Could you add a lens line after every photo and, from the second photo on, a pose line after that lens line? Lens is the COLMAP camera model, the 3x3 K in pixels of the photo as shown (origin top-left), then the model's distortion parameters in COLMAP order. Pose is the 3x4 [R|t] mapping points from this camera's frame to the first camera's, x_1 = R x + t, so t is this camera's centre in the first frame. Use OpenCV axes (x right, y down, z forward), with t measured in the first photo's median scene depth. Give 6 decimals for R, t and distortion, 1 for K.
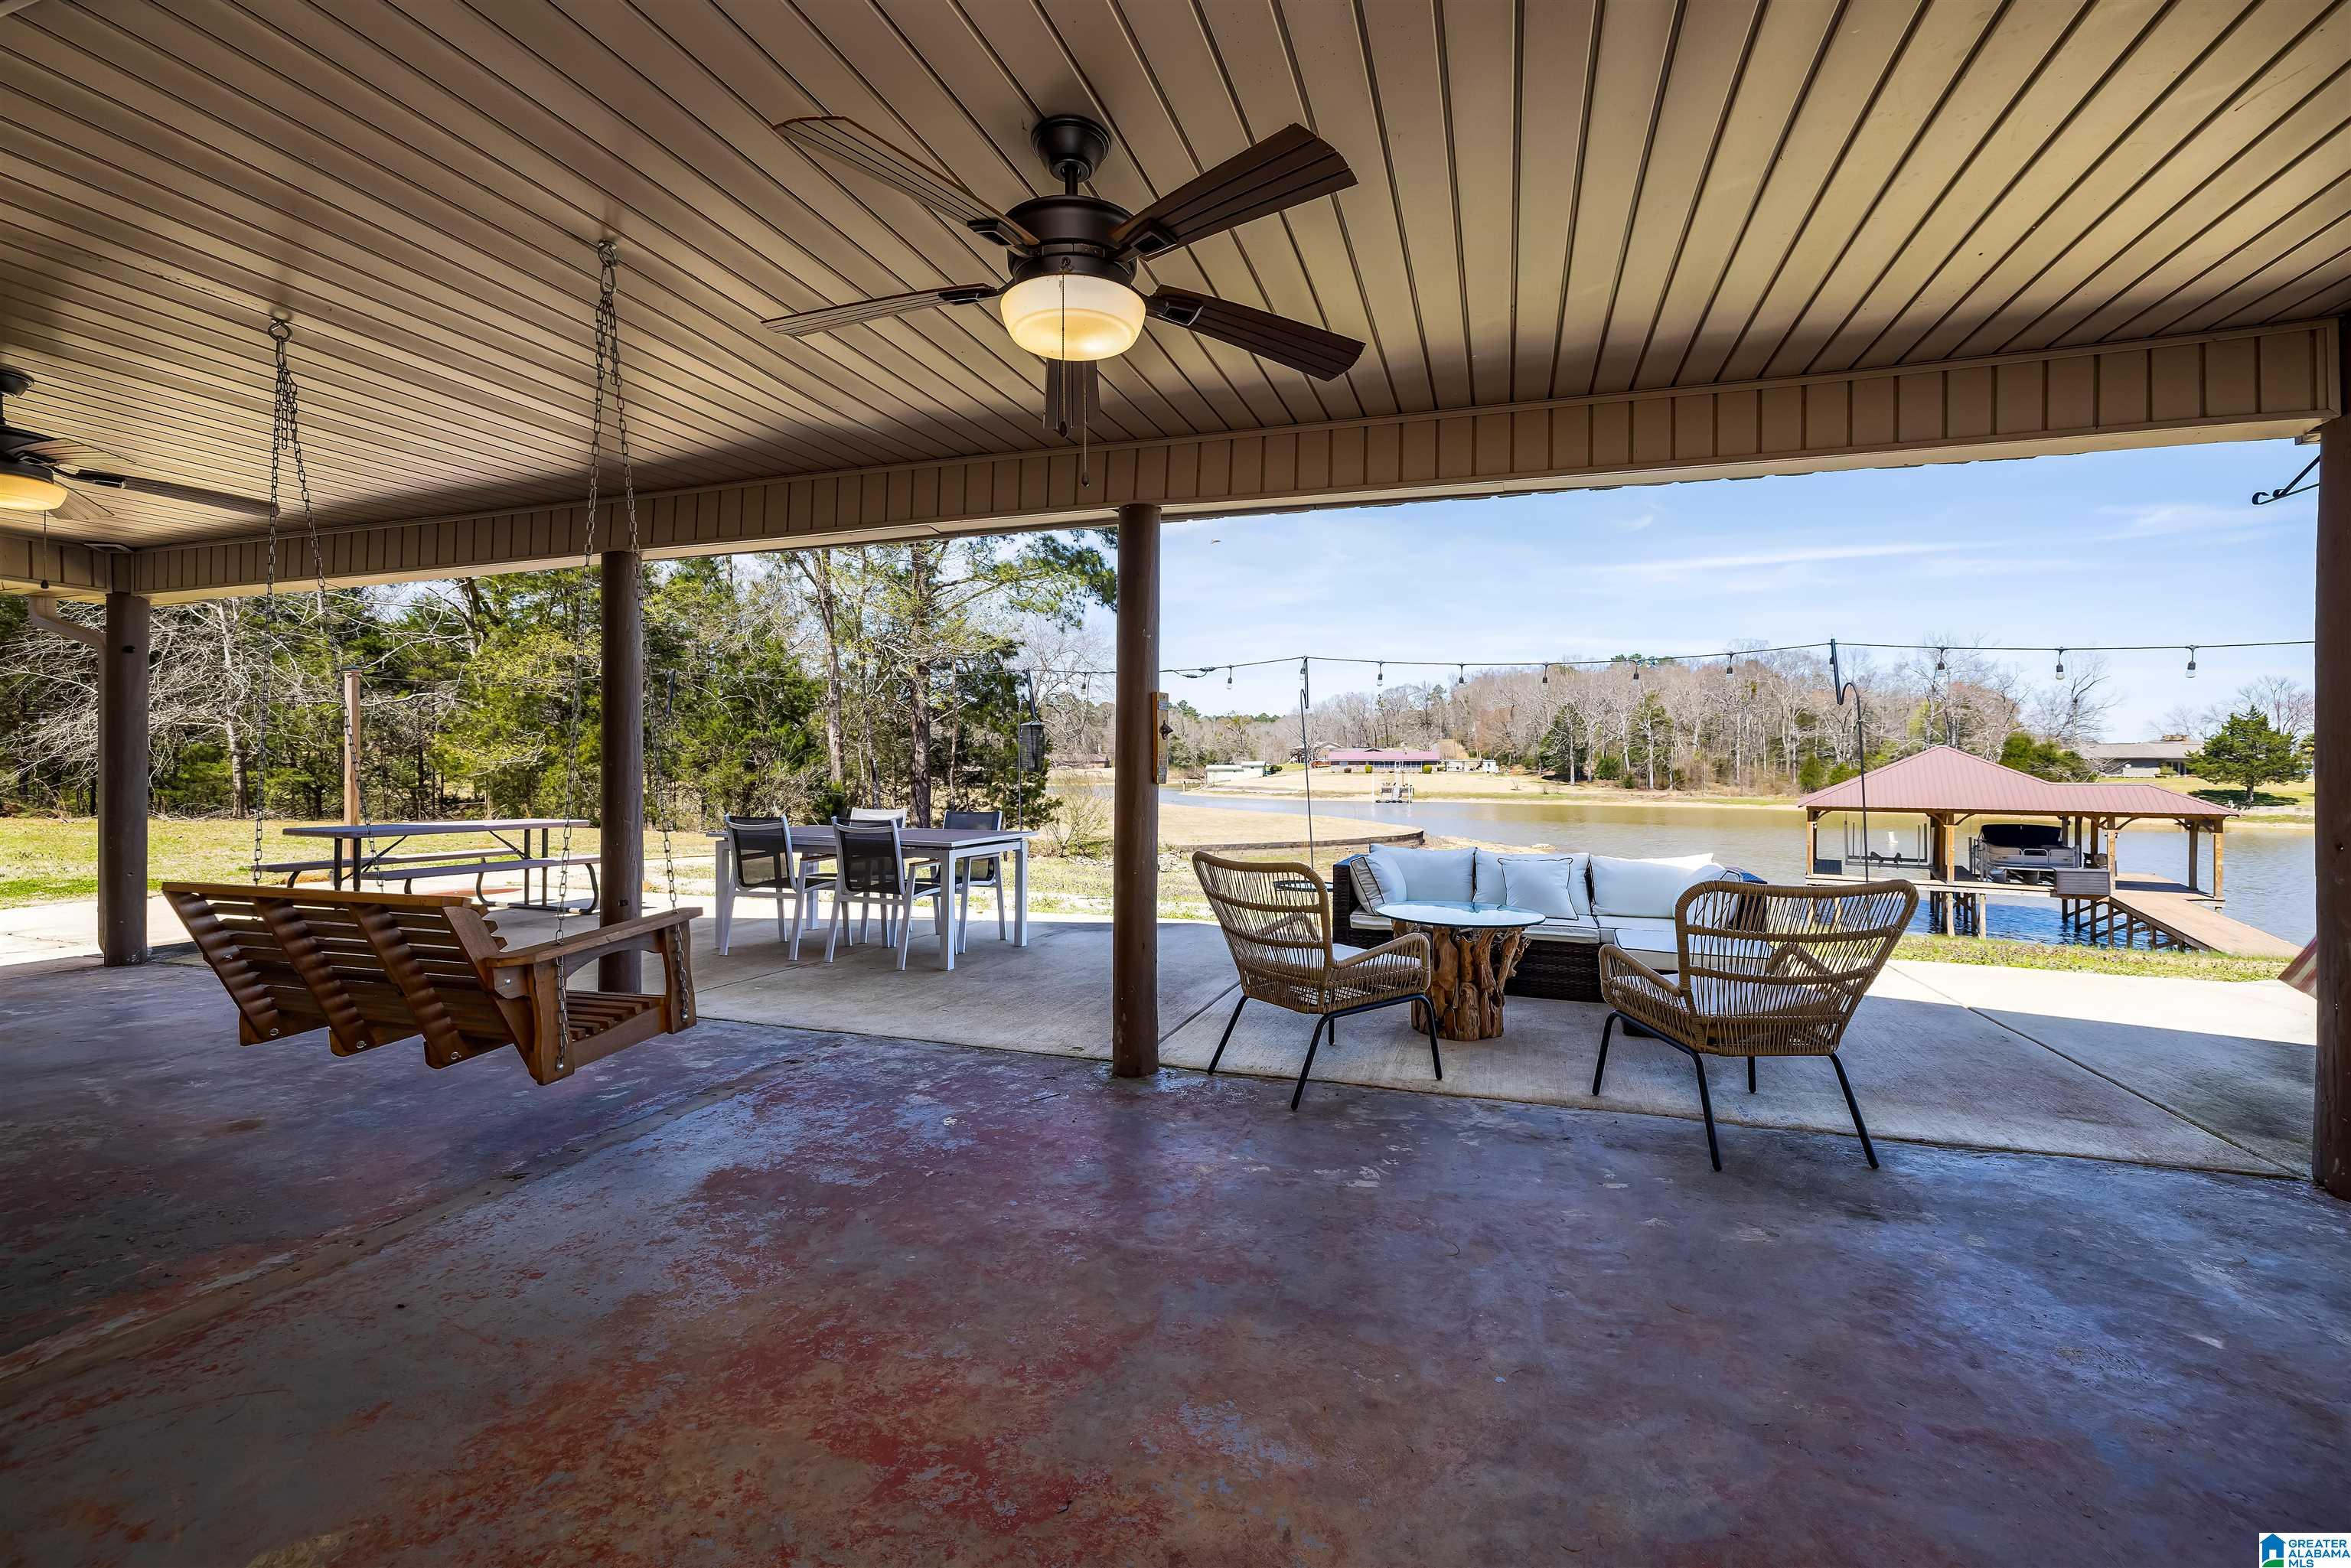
lens RADIAL K [[1007.5, 0, 1158.2], [0, 1007.5, 771.1], [0, 0, 1]] dist [-0.006778, 0.001861]
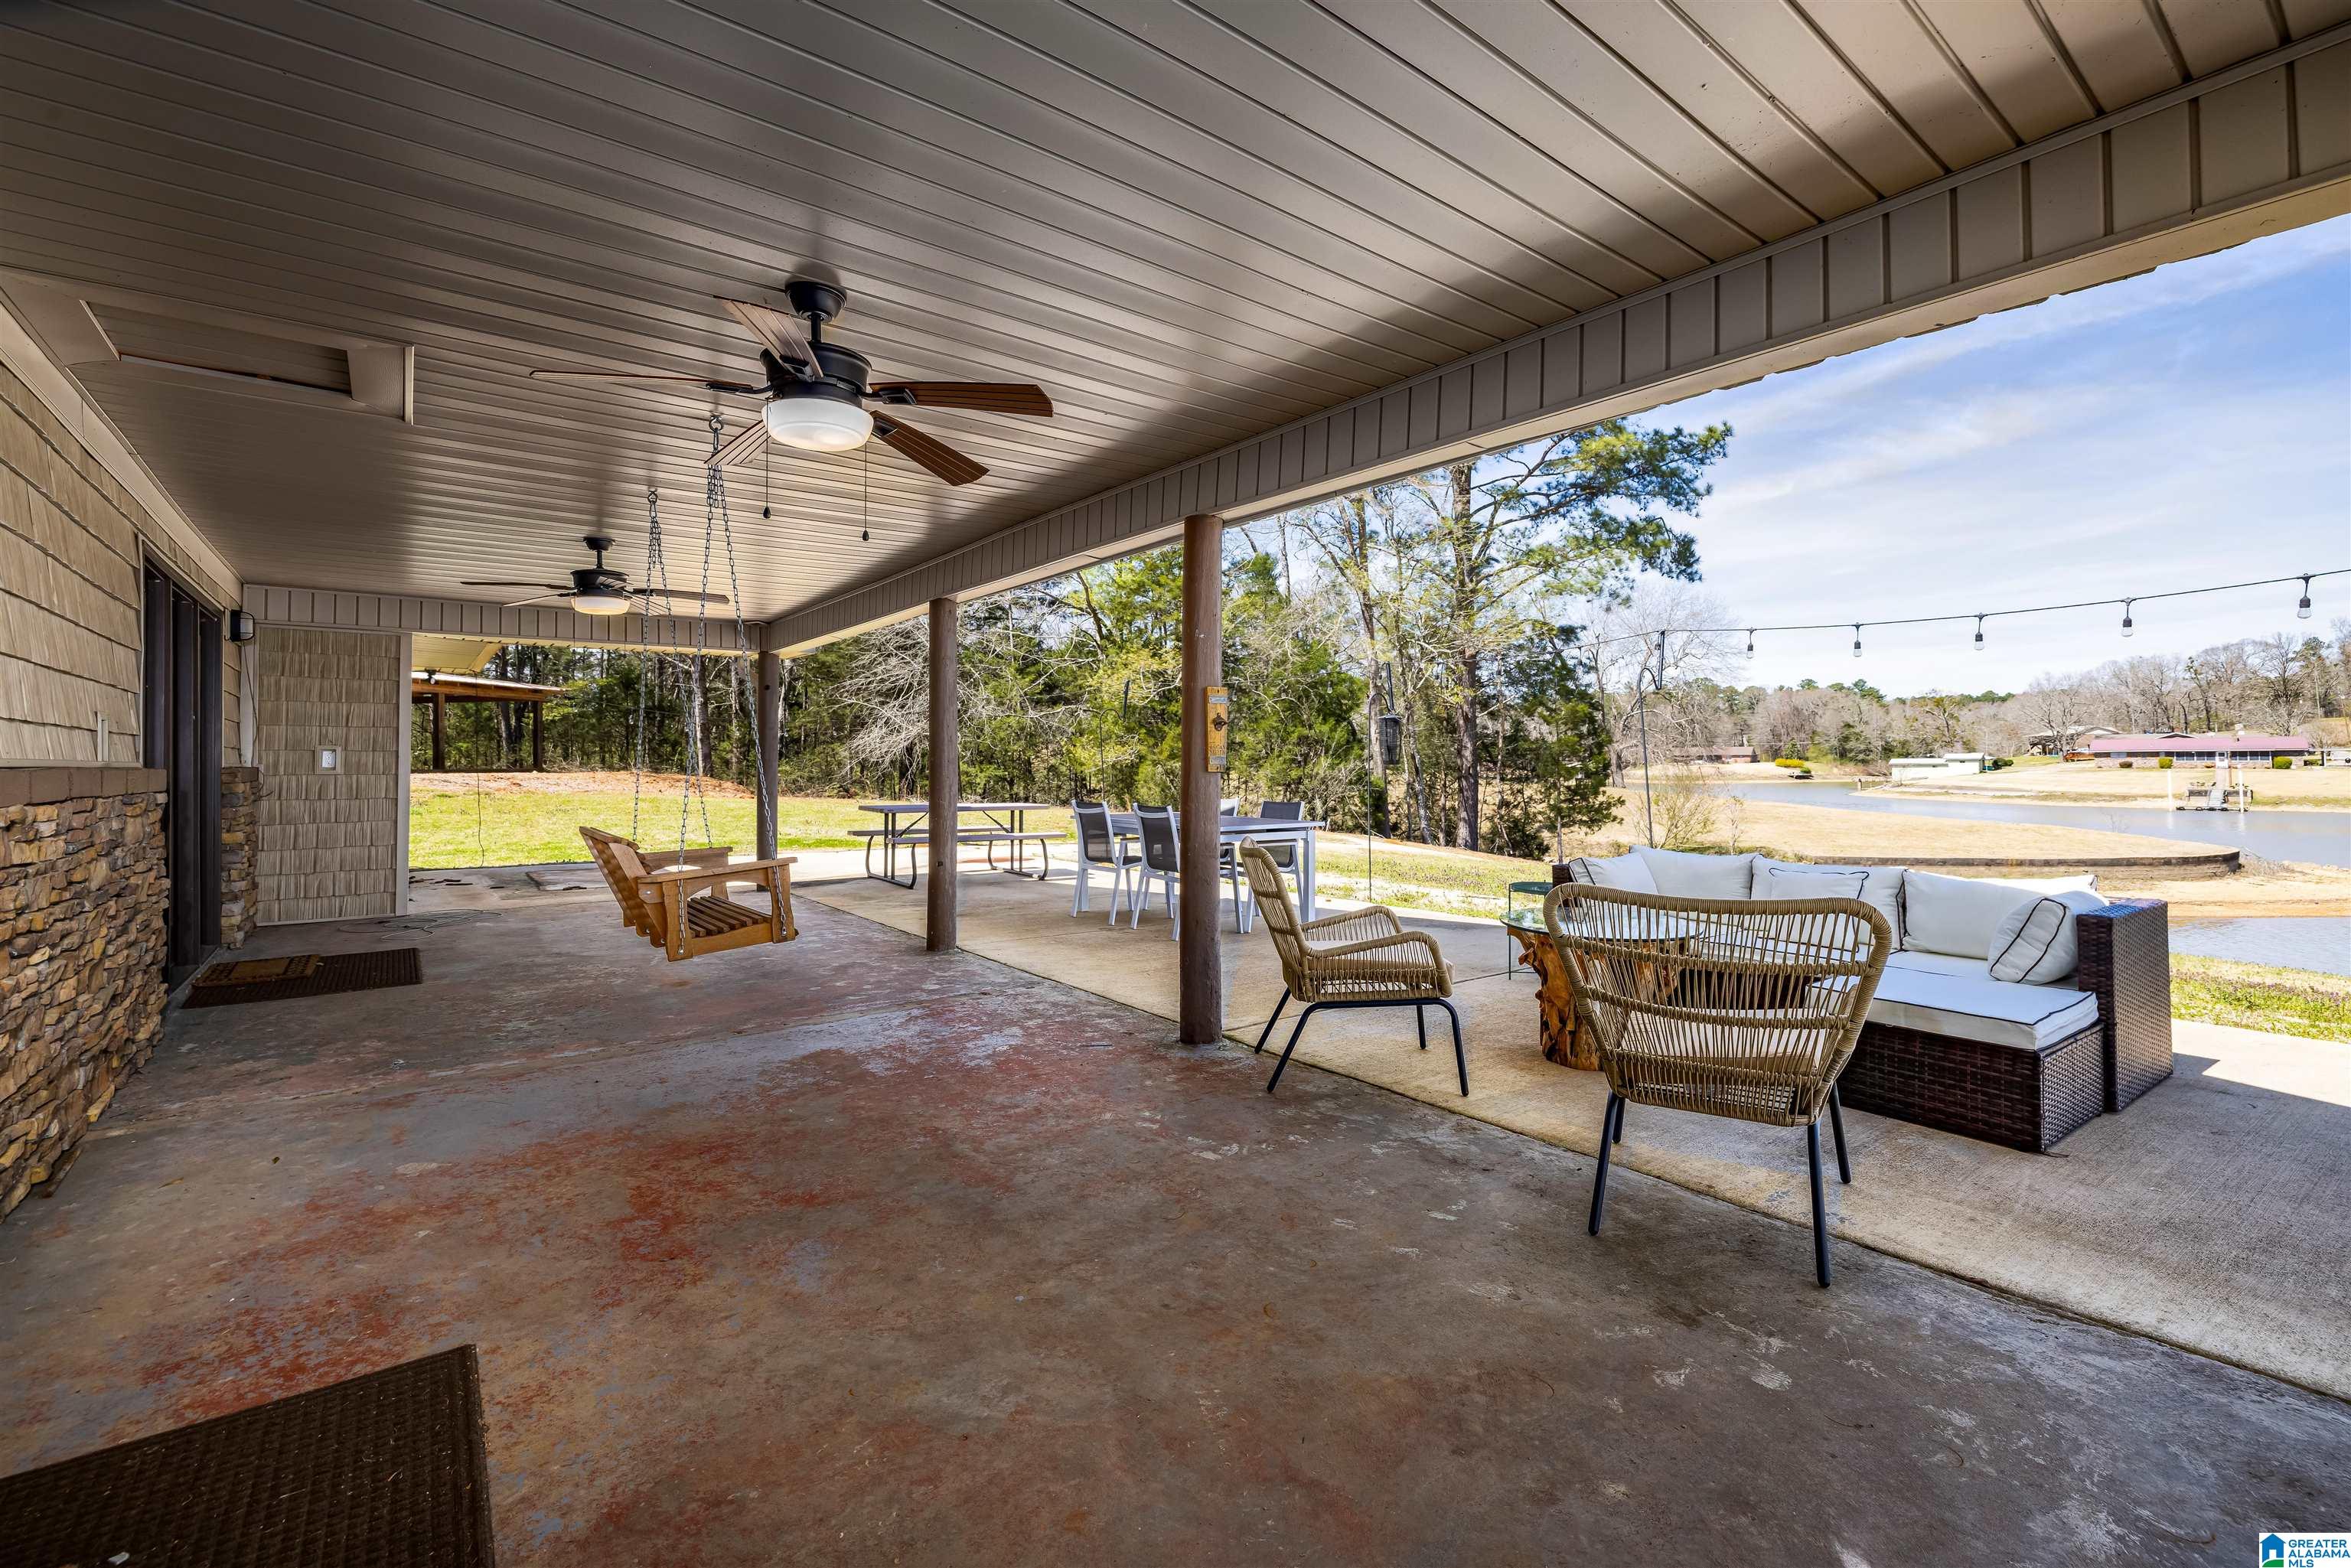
lens RADIAL K [[1007.5, 0, 1129.6], [0, 1007.5, 746.0], [0, 0, 1]] dist [-0.006778, 0.001861]
pose [[0.824528, -0.013759, -0.565654, 0.581435], [0.001891, 0.999766, -0.021563, 0.008609], [0.565818, 0.016709, 0.824361, 0.073565]]
